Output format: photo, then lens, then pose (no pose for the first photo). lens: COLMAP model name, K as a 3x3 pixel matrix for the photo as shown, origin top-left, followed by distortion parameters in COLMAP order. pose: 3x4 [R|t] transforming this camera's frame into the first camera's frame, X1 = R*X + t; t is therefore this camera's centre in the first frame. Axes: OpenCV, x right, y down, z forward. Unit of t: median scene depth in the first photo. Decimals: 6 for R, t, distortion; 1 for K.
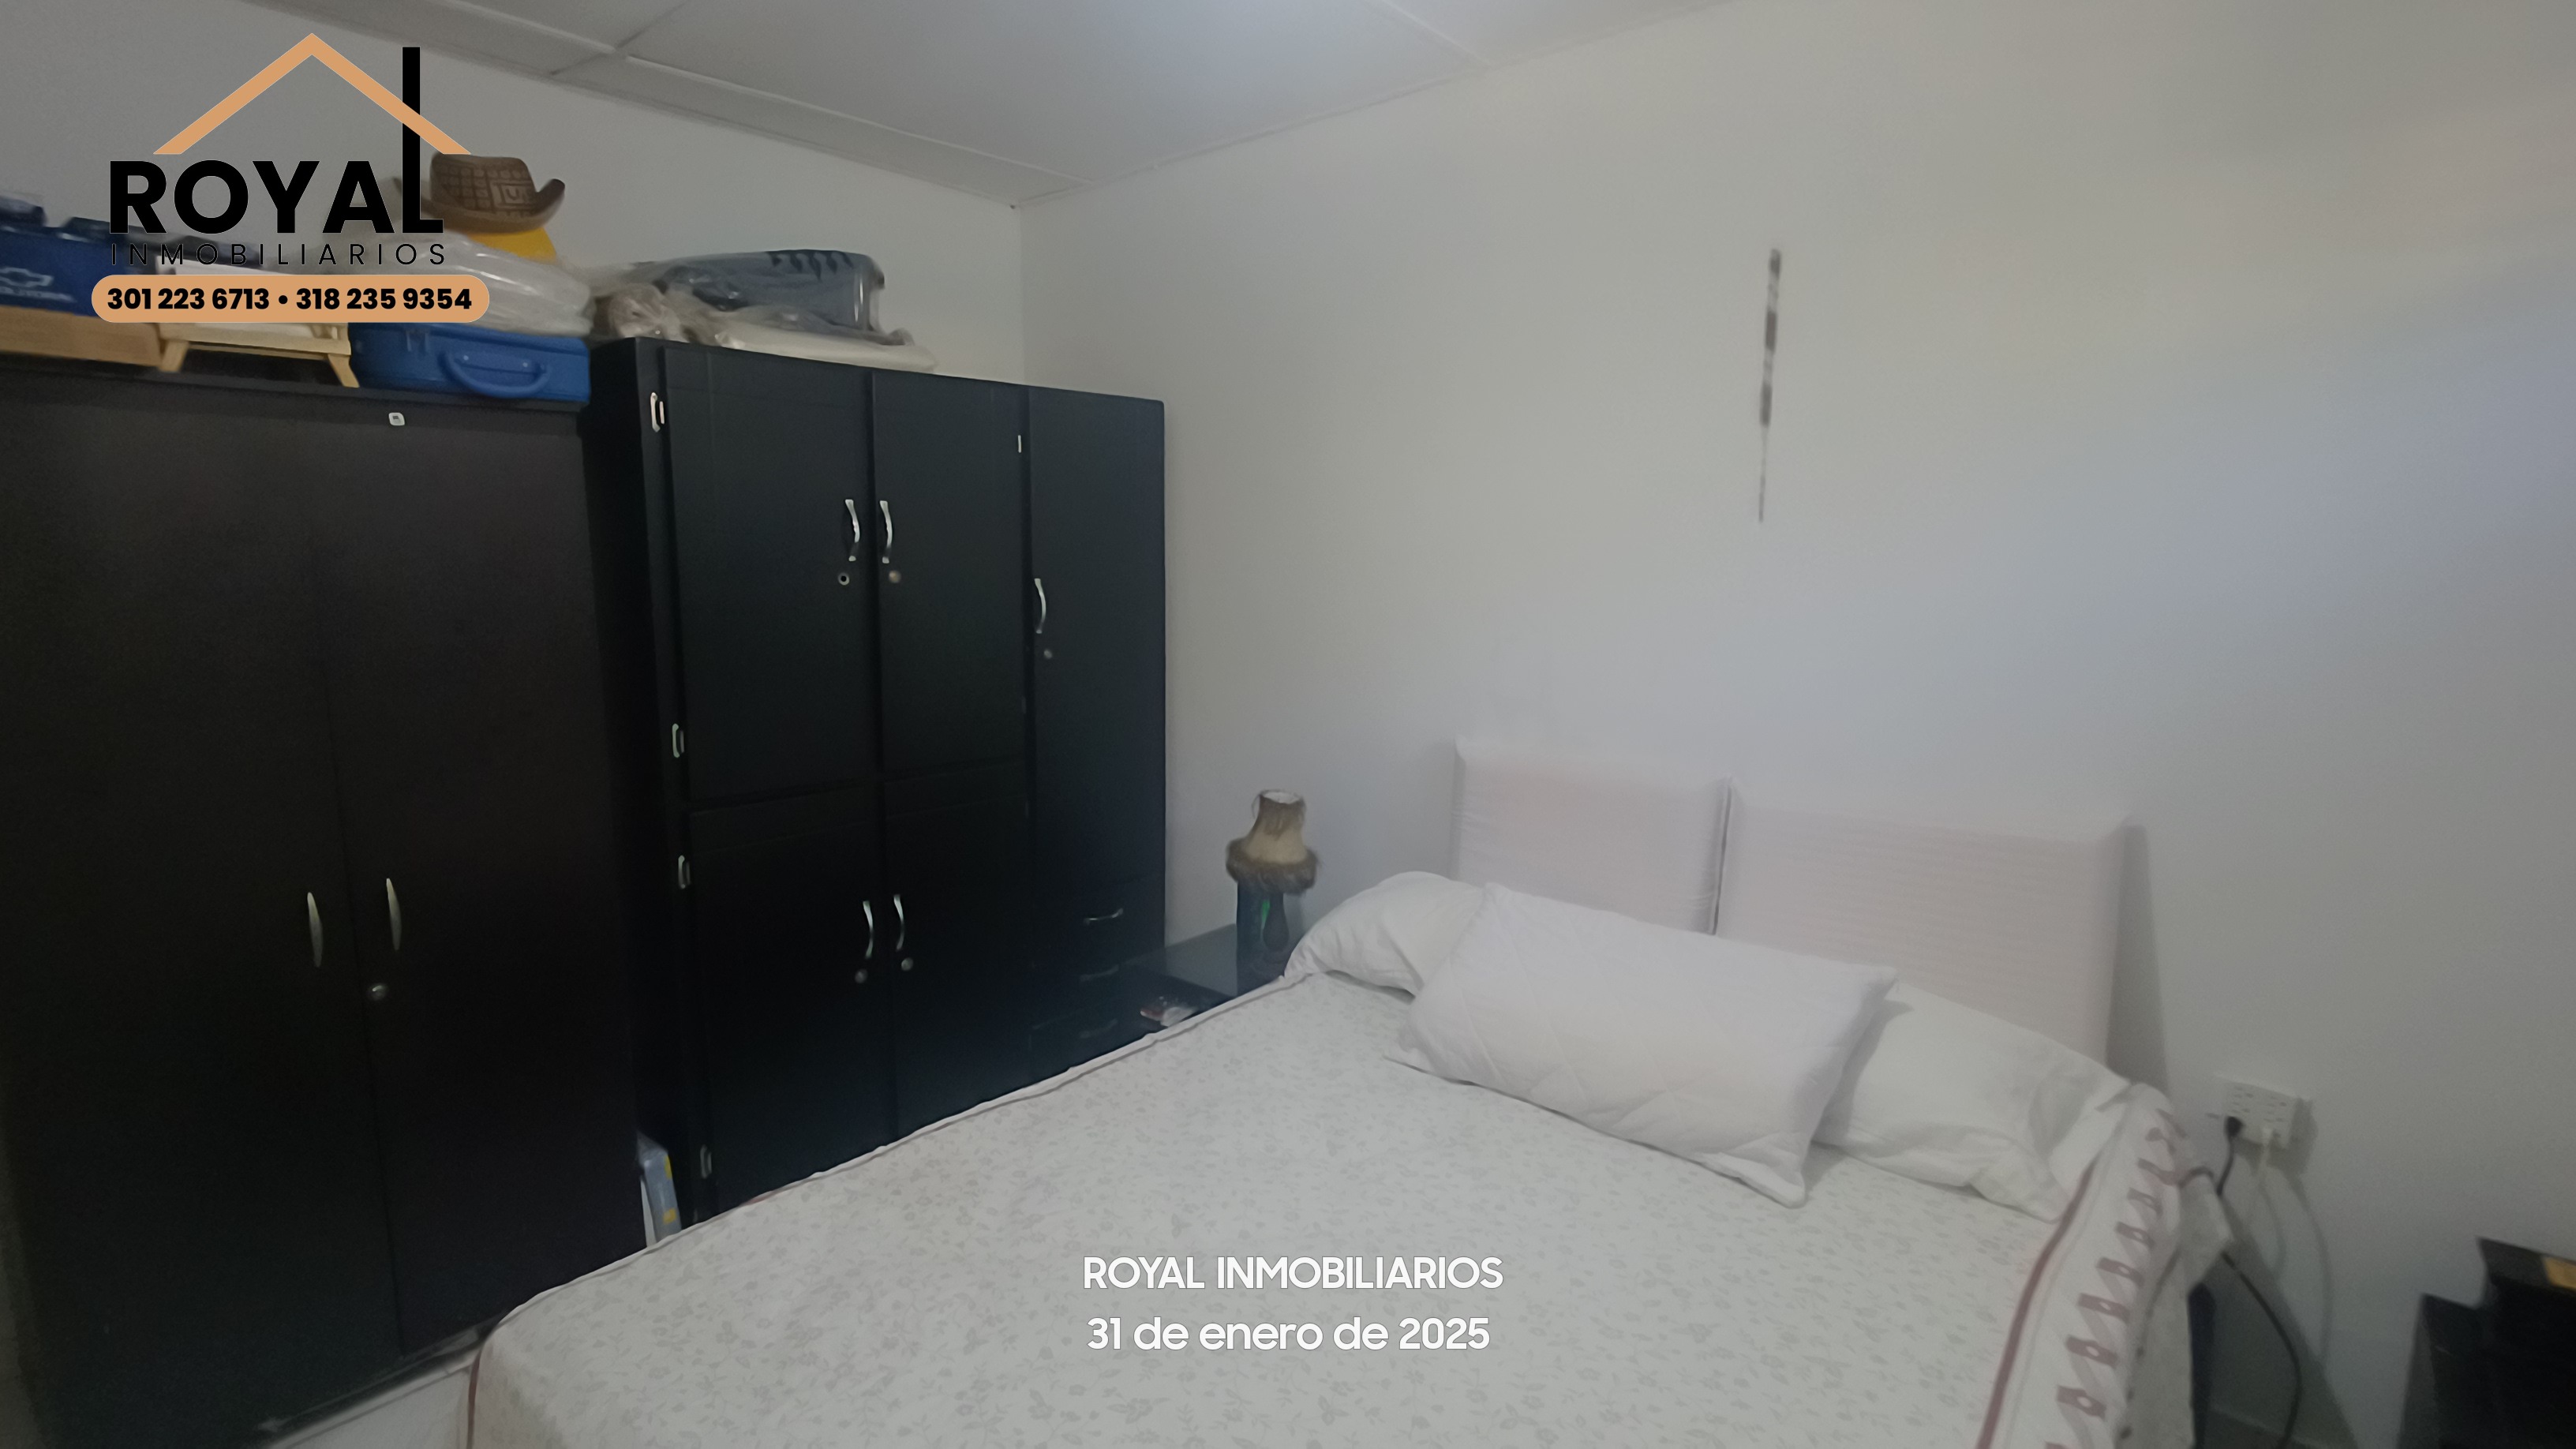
lens RADIAL K [[1194.5, 0, 1276.0], [0, 1194.5, 730.5], [0, 0, 1]] dist [0.000985, 0.000076]
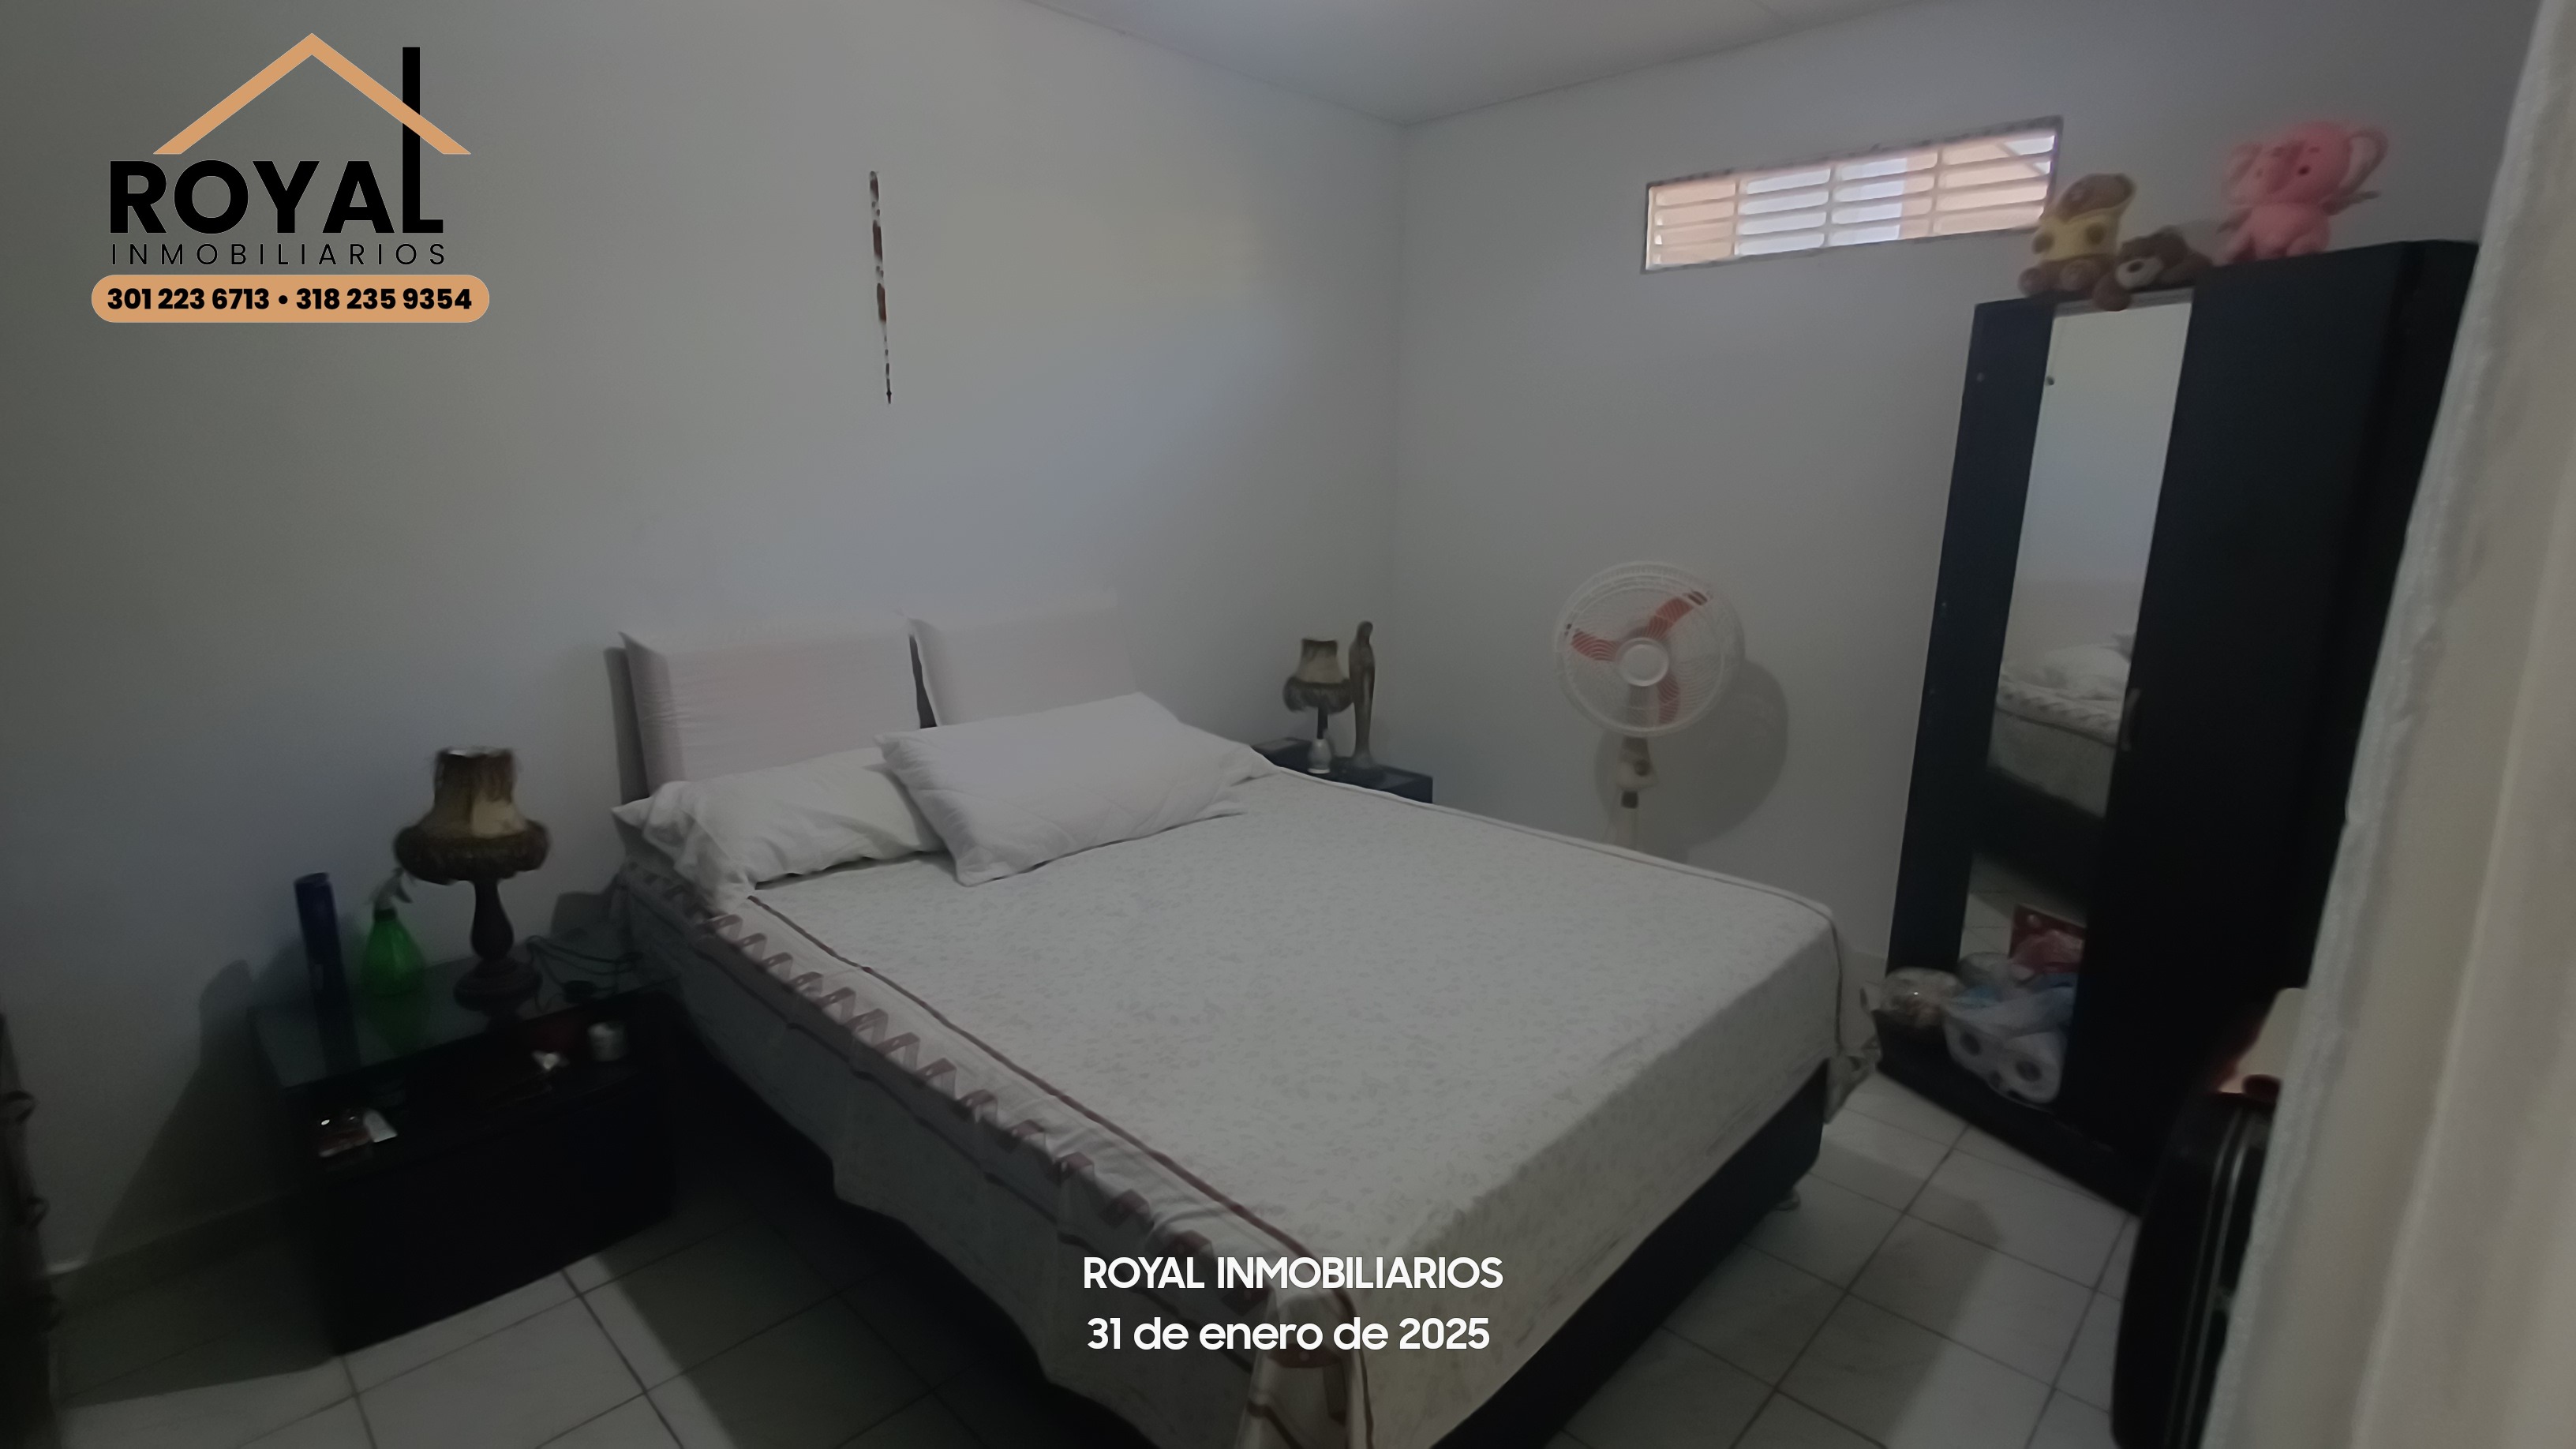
lens RADIAL K [[1194.5, 0, 1276.0], [0, 1194.5, 730.5], [0, 0, 1]] dist [0.000985, 0.000076]
pose [[0.063718, -0.226632, 0.971894, -0.861154], [0.140074, 0.966263, 0.216135, -0.060318], [-0.988089, 0.122366, 0.093313, 0.551966]]
